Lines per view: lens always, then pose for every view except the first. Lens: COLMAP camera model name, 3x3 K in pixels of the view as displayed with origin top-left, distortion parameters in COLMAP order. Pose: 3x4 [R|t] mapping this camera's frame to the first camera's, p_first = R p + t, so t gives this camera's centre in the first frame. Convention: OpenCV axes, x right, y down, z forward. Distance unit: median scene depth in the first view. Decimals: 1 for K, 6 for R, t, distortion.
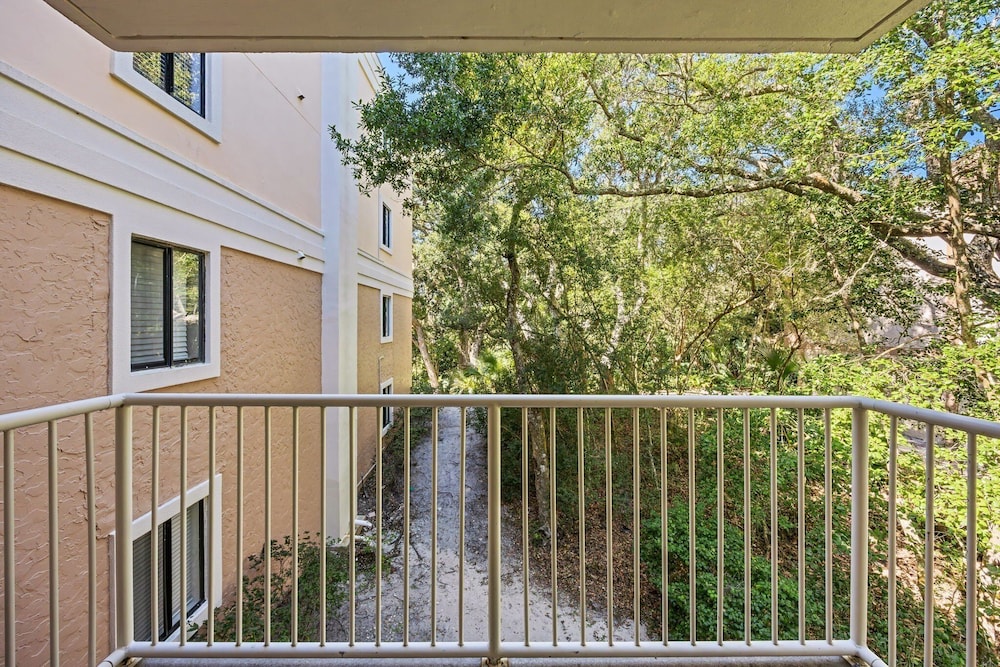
lens RADIAL K [[401.0, 0, 496.2], [0, 401.0, 315.0], [0, 0, 1]] dist [-0.007170, 0.000137]
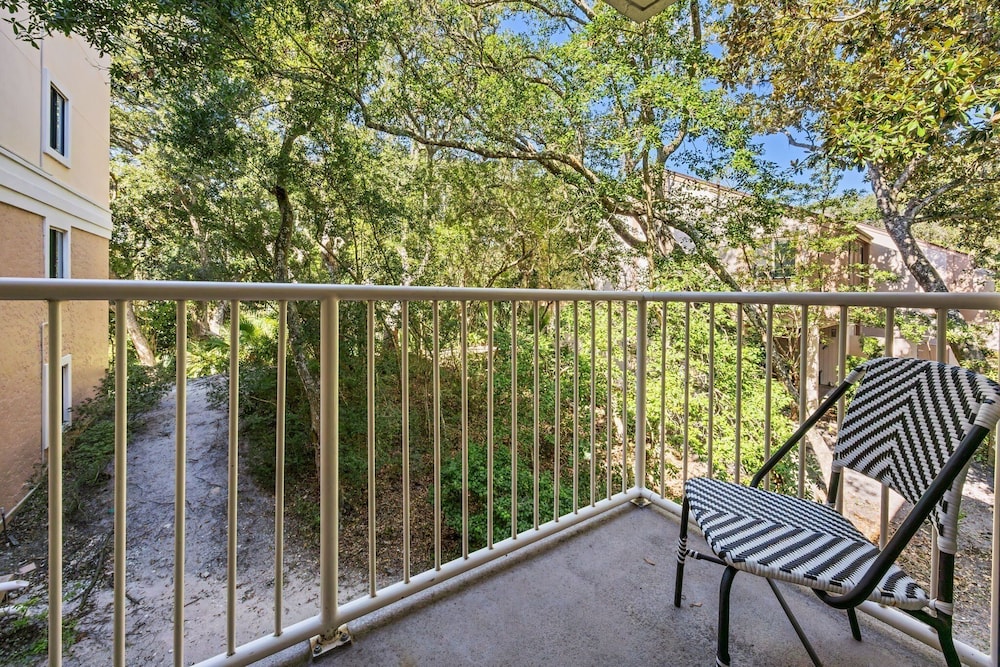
lens RADIAL K [[401.0, 0, 496.2], [0, 401.0, 315.0], [0, 0, 1]] dist [-0.007170, 0.000137]
pose [[0.819337, 0.004696, 0.573293, -0.073386], [-0.008682, 0.999953, 0.004218, 0.101521], [-0.573246, -0.008433, 0.819340, 0.080685]]
